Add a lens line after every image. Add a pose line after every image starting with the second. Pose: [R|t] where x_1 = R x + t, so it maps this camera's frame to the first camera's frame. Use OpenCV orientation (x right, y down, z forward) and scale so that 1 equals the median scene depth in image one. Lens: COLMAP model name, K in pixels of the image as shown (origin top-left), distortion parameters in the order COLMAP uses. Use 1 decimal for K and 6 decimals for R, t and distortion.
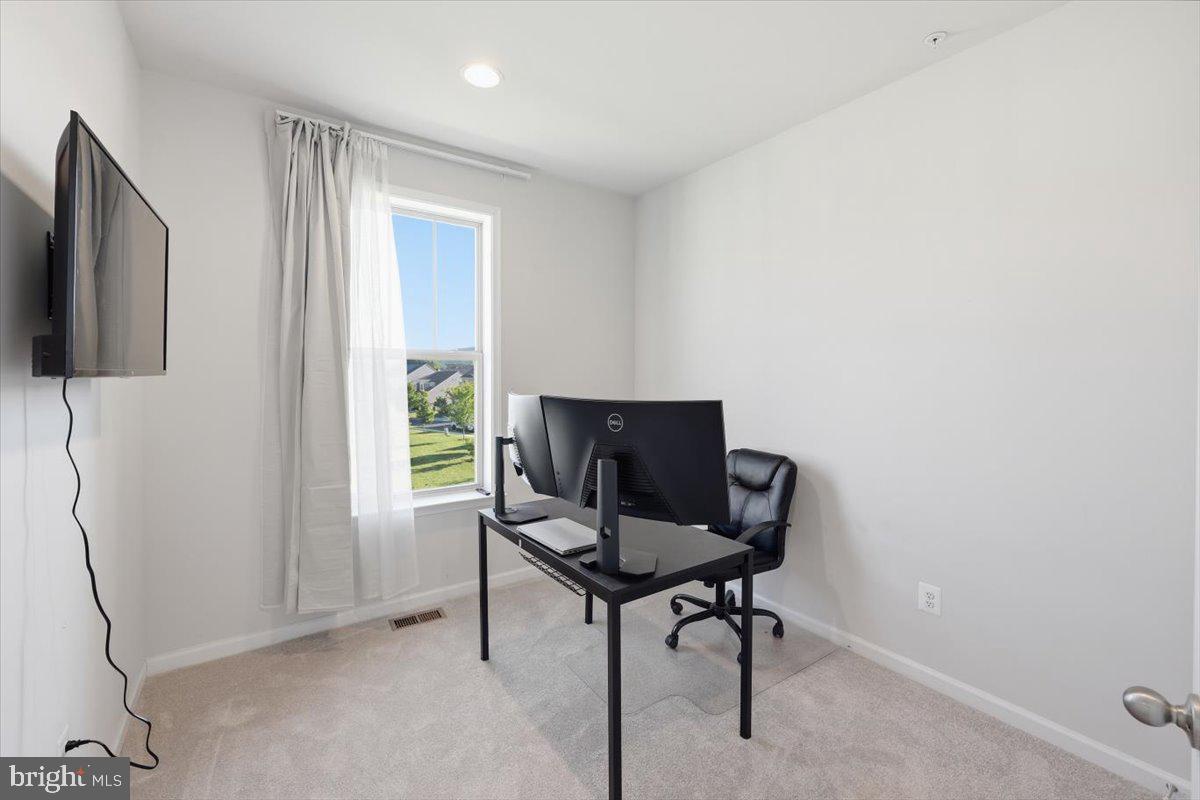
lens RADIAL K [[487.4, 0, 597.9], [0, 487.4, 390.8], [0, 0, 1]] dist [-0.000578, -0.000028]
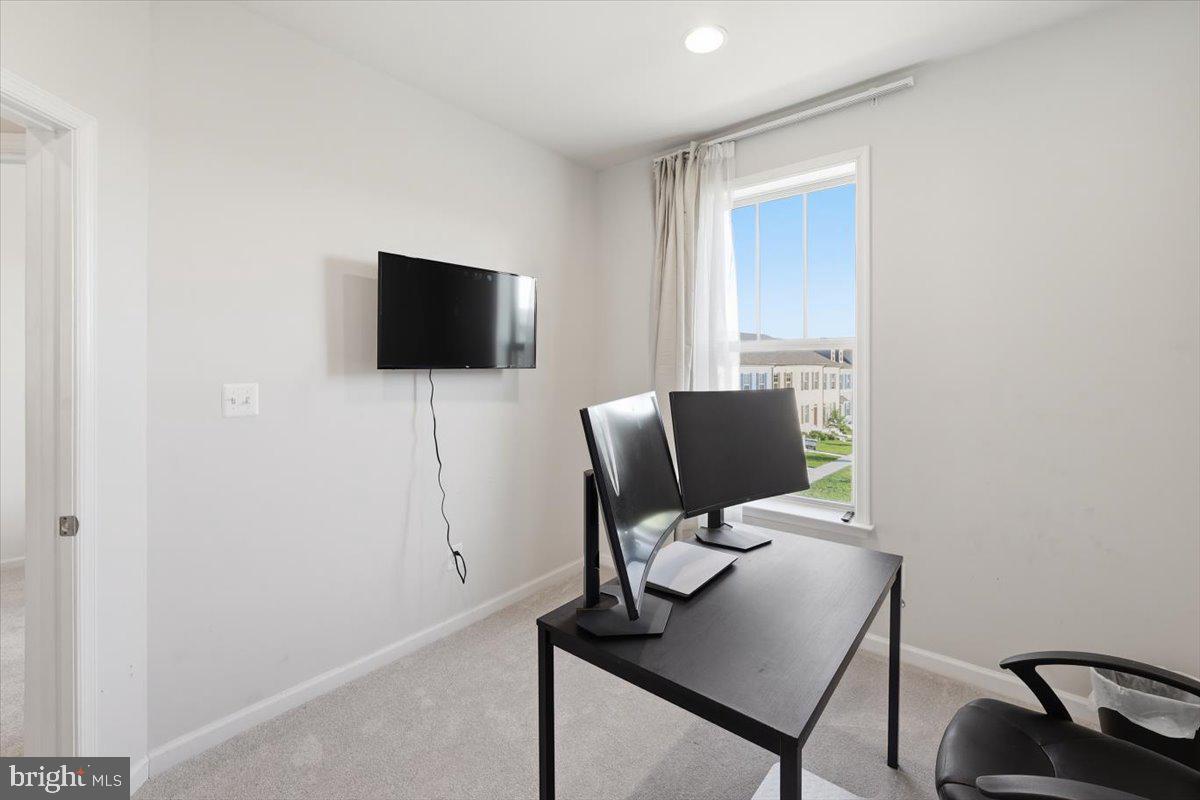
lens RADIAL K [[510.8, 0, 598.1], [0, 510.8, 378.4], [0, 0, 1]] dist [-0.000492, -0.000079]
pose [[0.271852, 0.009621, -0.962291, 0.539158], [-0.031383, 0.999507, 0.001127, -0.005084], [0.961827, 0.029893, 0.272020, 0.478578]]
